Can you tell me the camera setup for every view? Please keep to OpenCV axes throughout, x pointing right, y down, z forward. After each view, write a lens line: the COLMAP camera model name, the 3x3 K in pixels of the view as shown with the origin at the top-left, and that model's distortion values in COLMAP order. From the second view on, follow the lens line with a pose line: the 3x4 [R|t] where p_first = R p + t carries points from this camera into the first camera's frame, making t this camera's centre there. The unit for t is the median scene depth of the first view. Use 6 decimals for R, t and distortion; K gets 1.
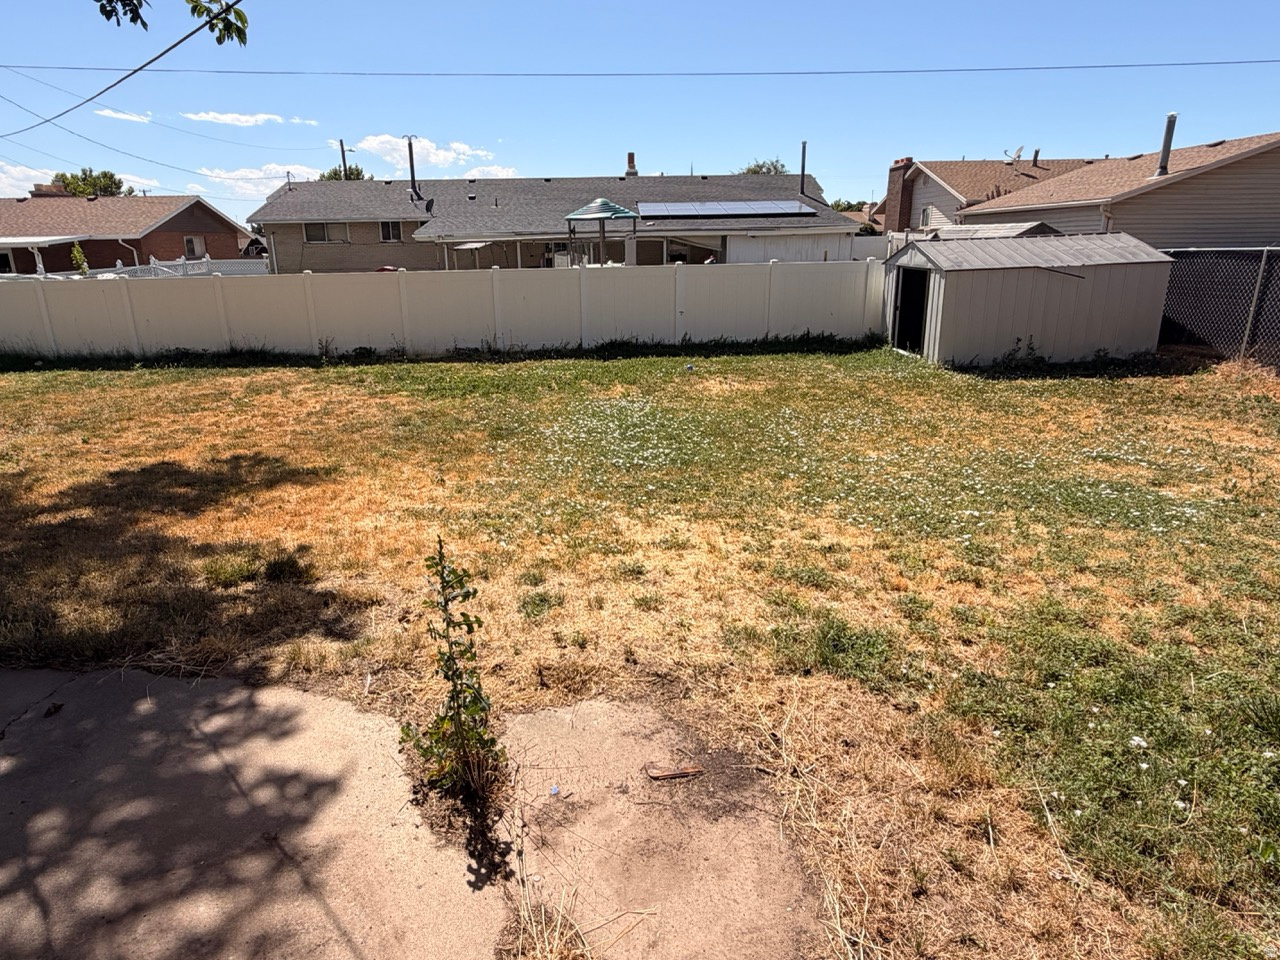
lens RADIAL K [[741.3, 0, 637.6], [0, 741.3, 441.6], [0, 0, 1]] dist [0.002310, -0.000820]
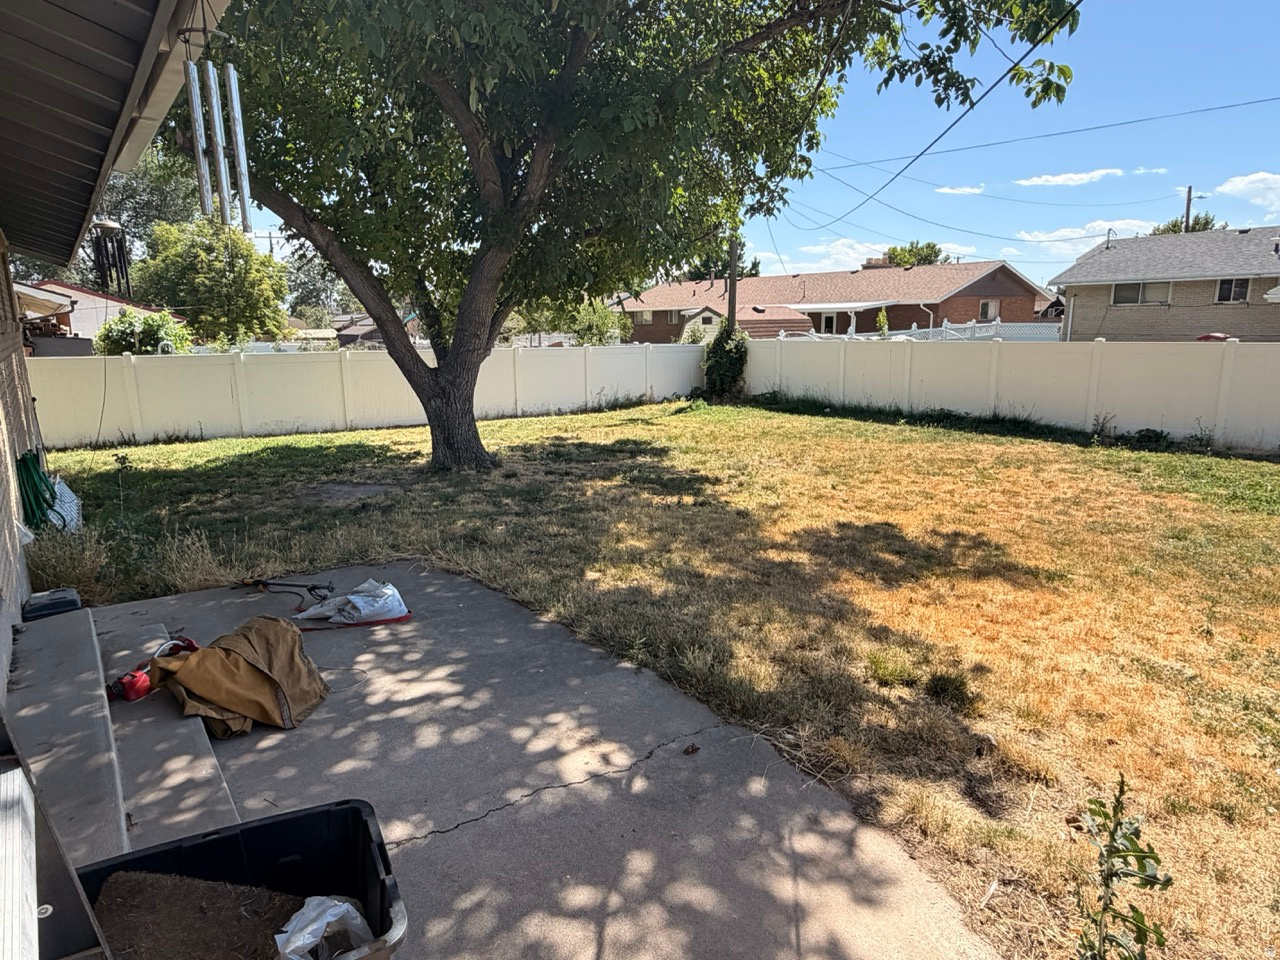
lens RADIAL K [[741.3, 0, 637.6], [0, 741.3, 441.6], [0, 0, 1]] dist [0.002310, -0.000820]
pose [[0.552246, 0.158967, -0.818385, -0.004086], [-0.216831, 0.975256, 0.043121, -0.043322], [0.804990, 0.153638, 0.573051, 0.095123]]
